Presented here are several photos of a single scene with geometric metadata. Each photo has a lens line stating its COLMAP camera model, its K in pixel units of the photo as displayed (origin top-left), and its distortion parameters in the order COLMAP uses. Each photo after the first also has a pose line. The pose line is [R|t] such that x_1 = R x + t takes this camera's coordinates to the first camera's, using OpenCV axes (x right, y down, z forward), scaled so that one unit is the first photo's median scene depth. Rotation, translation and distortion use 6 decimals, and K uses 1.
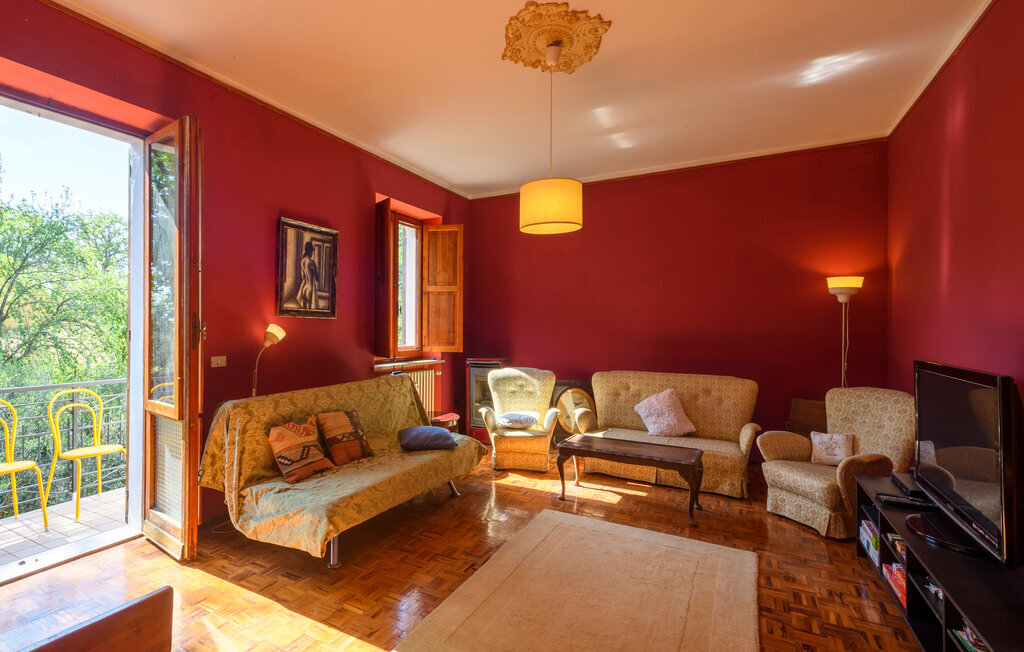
lens RADIAL K [[494.9, 0, 512.0], [0, 494.9, 326.0], [0, 0, 1]] dist [0.001145, 0.000029]
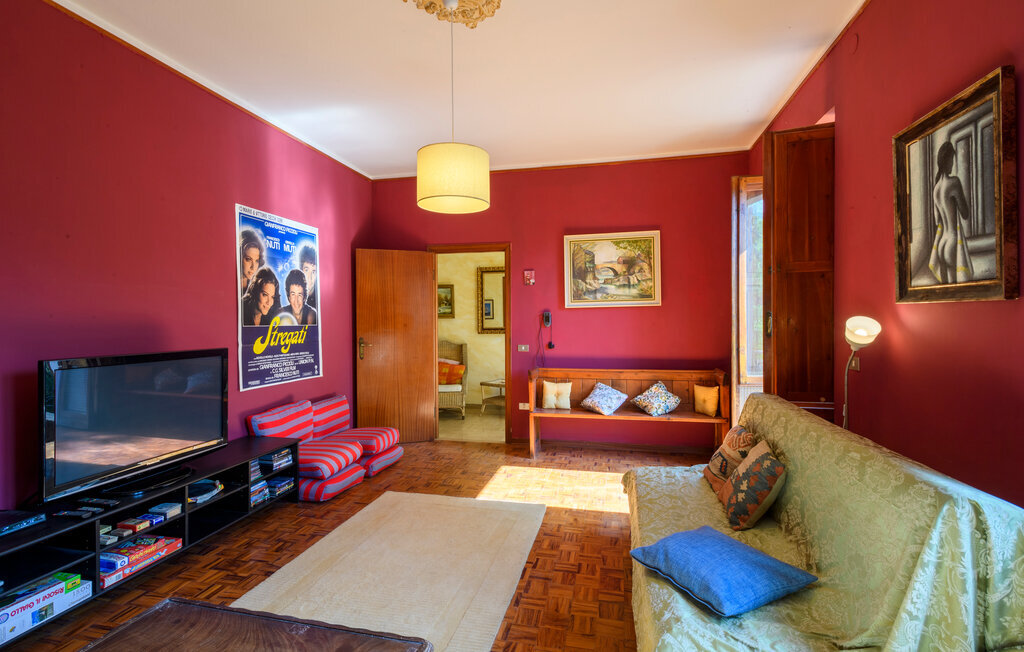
lens RADIAL K [[494.9, 0, 512.0], [0, 494.9, 326.0], [0, 0, 1]] dist [0.001145, 0.000029]
pose [[-0.985892, 0.016967, -0.166523, 0.085989], [0.014680, 0.999780, 0.014954, -0.006777], [0.166740, 0.012298, -0.985924, 1.411335]]
